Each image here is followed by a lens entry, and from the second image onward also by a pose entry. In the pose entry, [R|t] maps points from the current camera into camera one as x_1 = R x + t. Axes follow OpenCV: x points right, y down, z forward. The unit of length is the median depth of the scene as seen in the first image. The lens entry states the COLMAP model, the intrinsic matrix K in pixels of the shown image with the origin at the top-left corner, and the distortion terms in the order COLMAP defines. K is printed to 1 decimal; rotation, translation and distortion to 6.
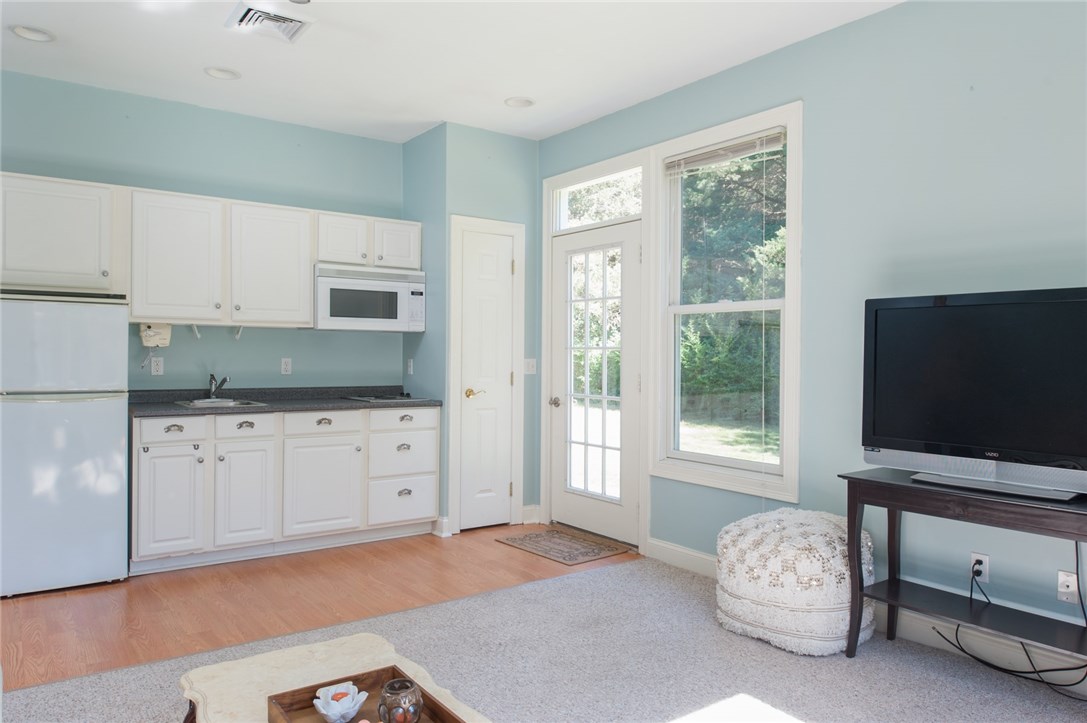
lens RADIAL K [[752.1, 0, 560.2], [0, 752.1, 362.0], [0, 0, 1]] dist [-0.000507, 0.001974]
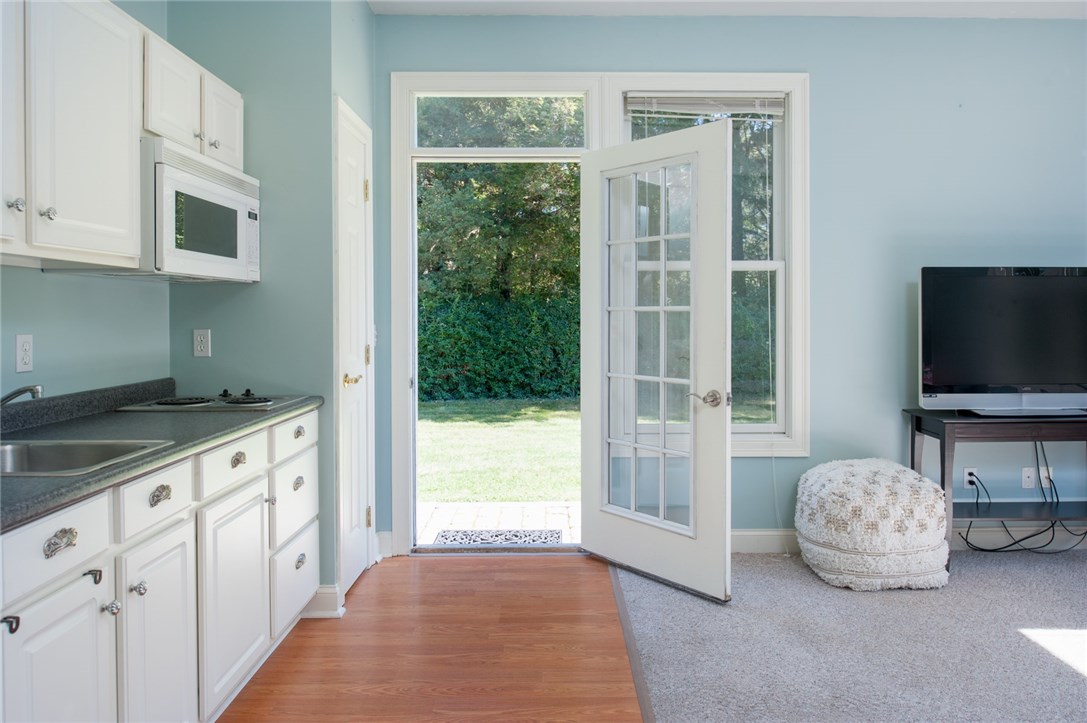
lens RADIAL K [[748.4, 0, 546.4], [0, 748.4, 324.6], [0, 0, 1]] dist [-0.005288, -0.002924]
pose [[0.587457, -0.020862, 0.808986, -0.713118], [0.015395, 0.999775, 0.014603, -0.016828], [-0.809109, 0.003875, 0.587646, 0.654023]]
